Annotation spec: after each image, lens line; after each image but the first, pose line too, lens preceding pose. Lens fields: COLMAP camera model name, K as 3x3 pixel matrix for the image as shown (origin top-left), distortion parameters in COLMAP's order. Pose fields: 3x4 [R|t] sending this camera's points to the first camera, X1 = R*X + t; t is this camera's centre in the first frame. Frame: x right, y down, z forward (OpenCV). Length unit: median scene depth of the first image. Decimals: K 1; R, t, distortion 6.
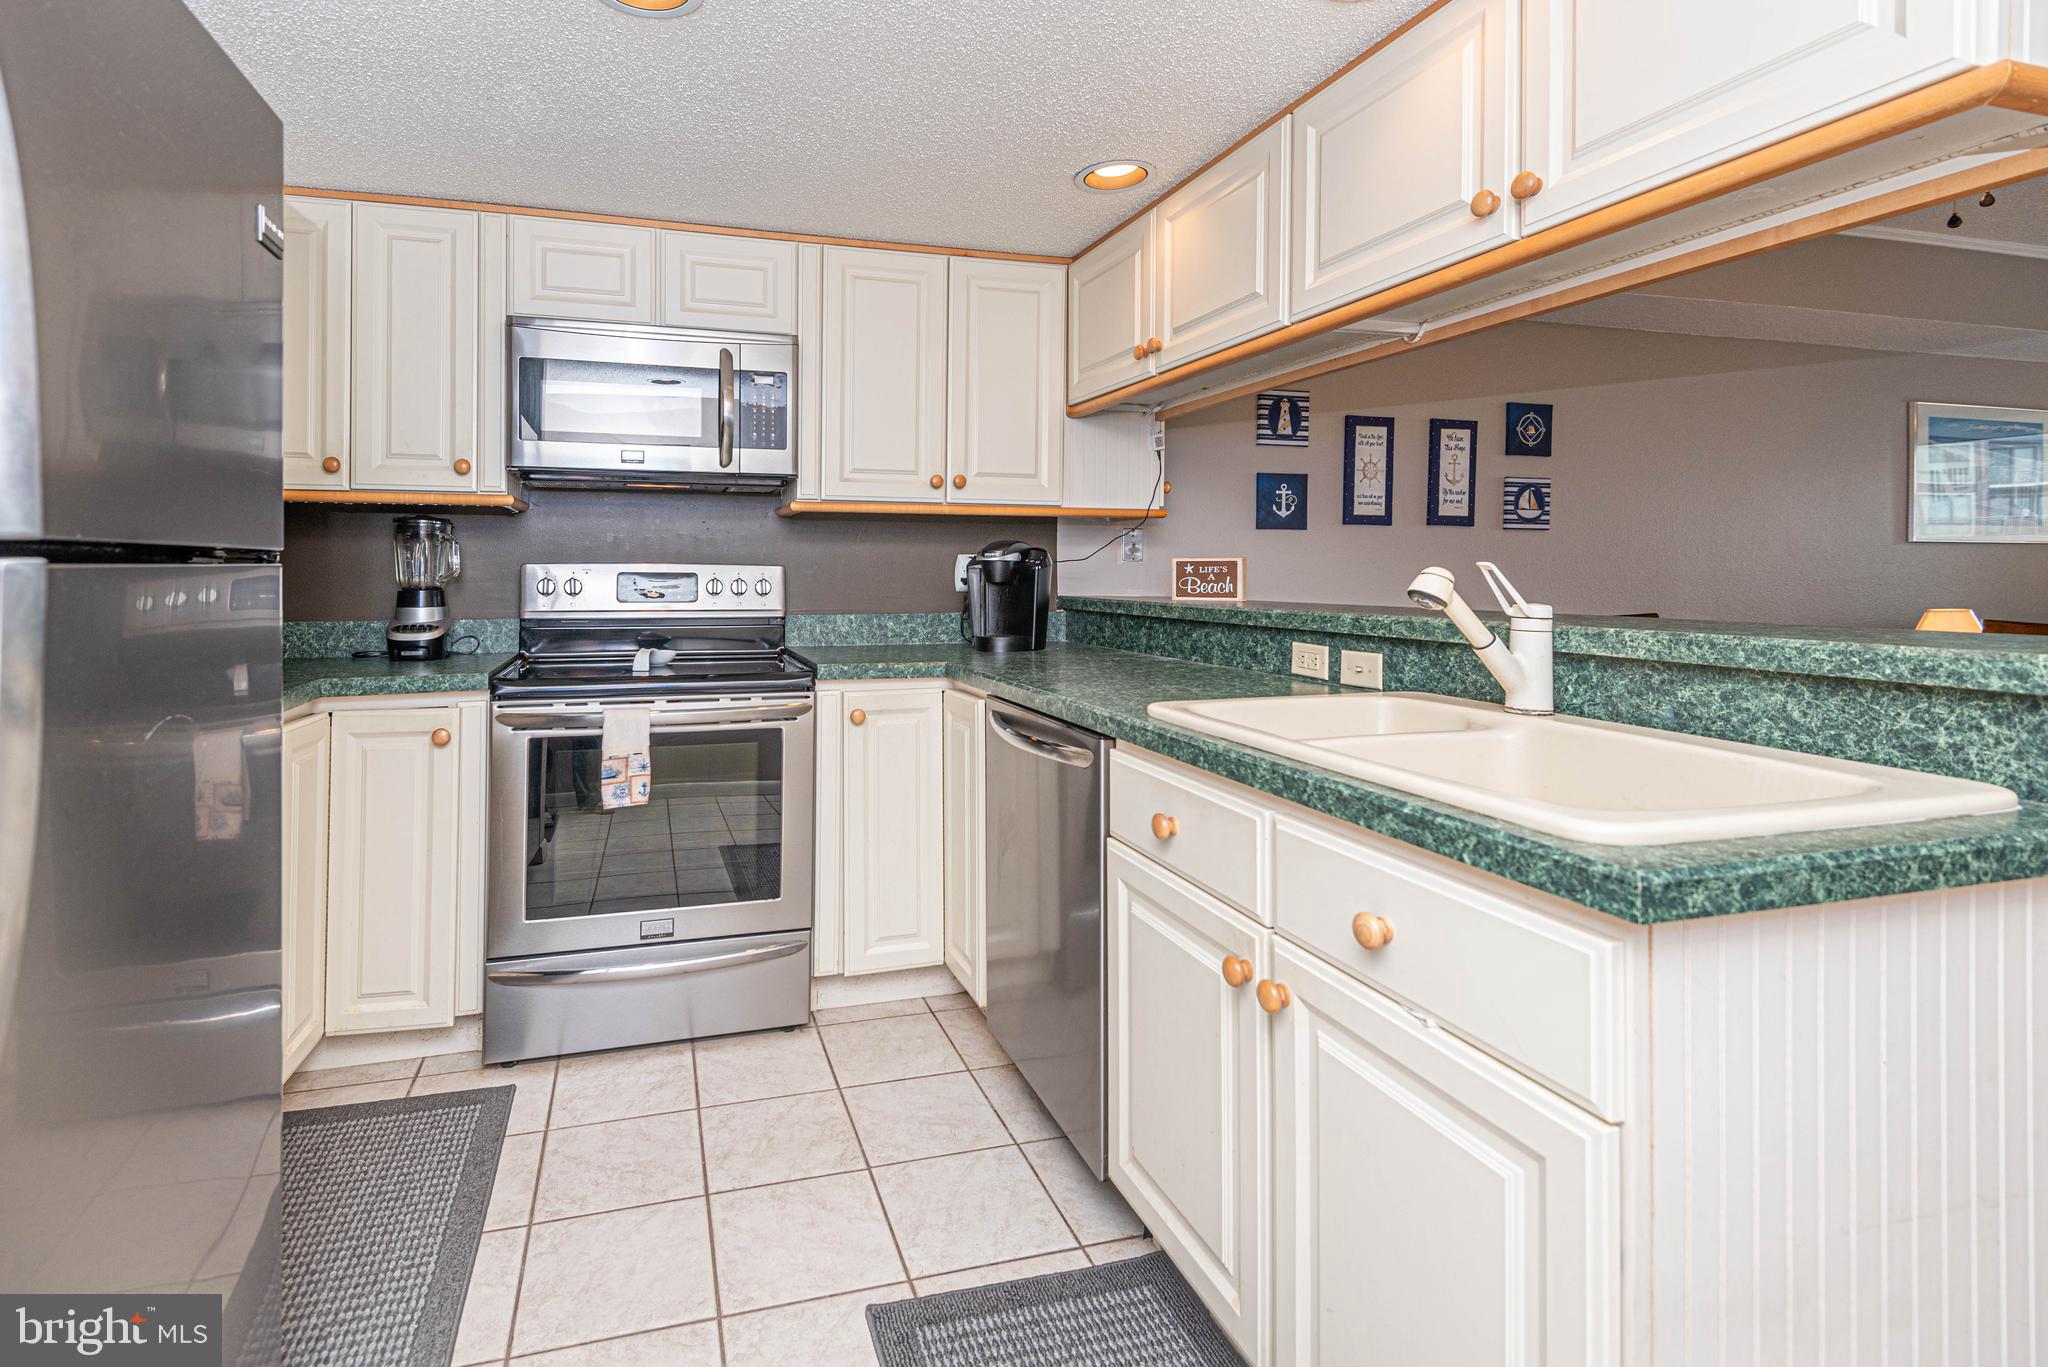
lens RADIAL K [[967.2, 0, 914.7], [0, 967.2, 578.9], [0, 0, 1]] dist [0.068487, -0.030204]
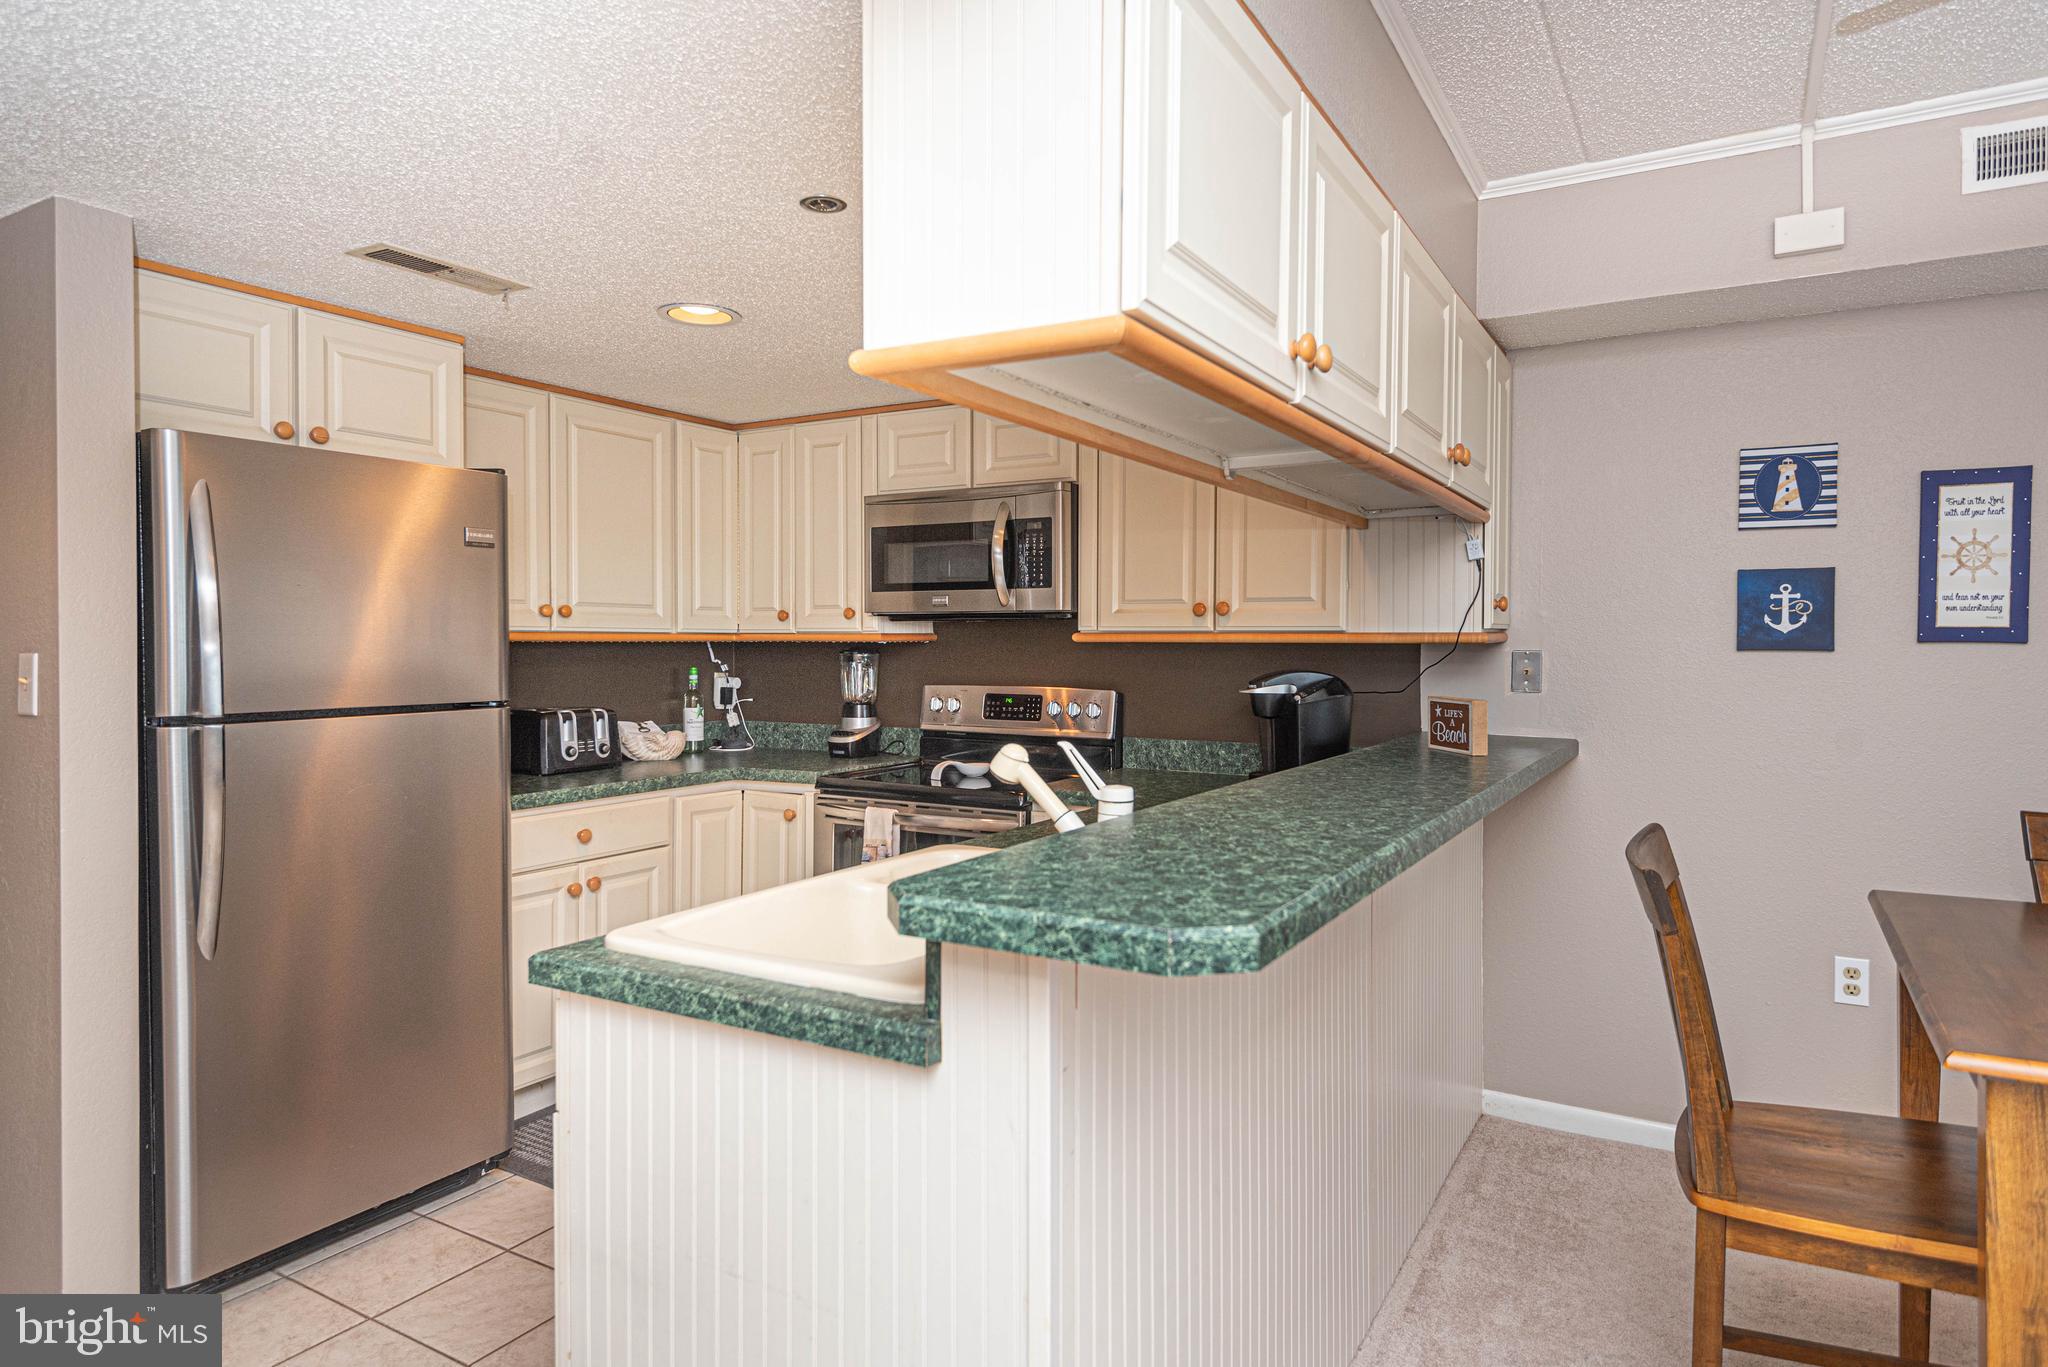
lens RADIAL K [[1200.1, 0, 1069.2], [0, 1200.1, 663.6], [0, 0, 1]] dist [0.020946, -0.001877]
pose [[0.702294, 0.013970, -0.711750, 0.631181], [-0.007754, 0.999898, 0.011974, -0.048309], [0.711845, -0.002890, 0.702331, 0.052759]]
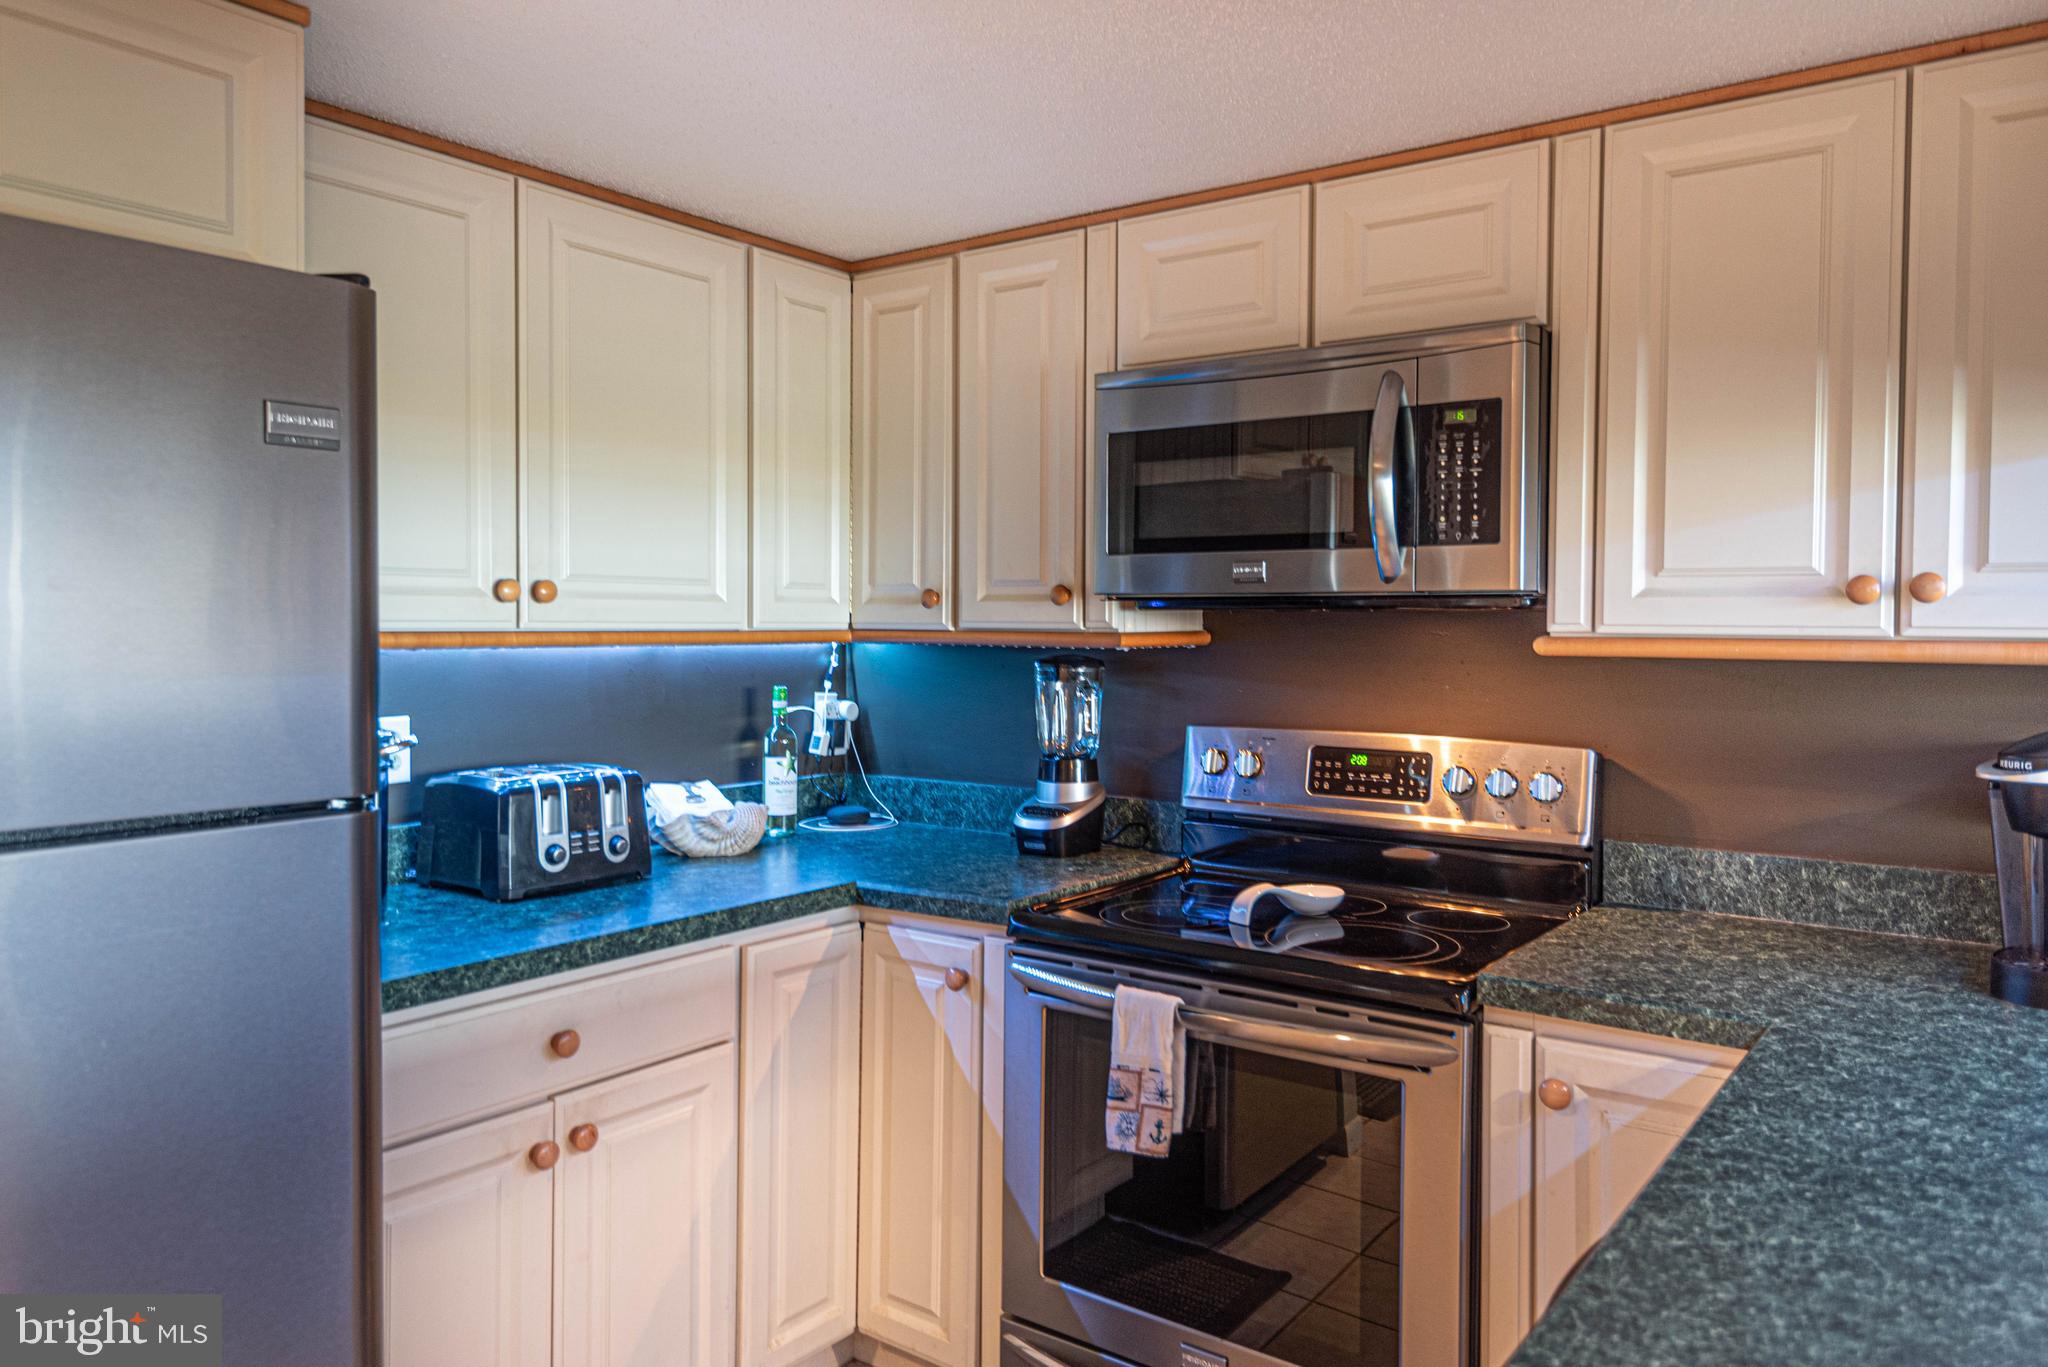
lens RADIAL K [[1416.8, 0, 1072.1], [0, 1416.8, 656.8], [0, 0, 1]] dist [0.000657, 0.001117]
pose [[0.626983, 0.022819, -0.778699, 0.239694], [-0.011526, 0.999733, 0.020016, -0.063699], [0.778948, -0.003575, 0.627079, 0.255812]]
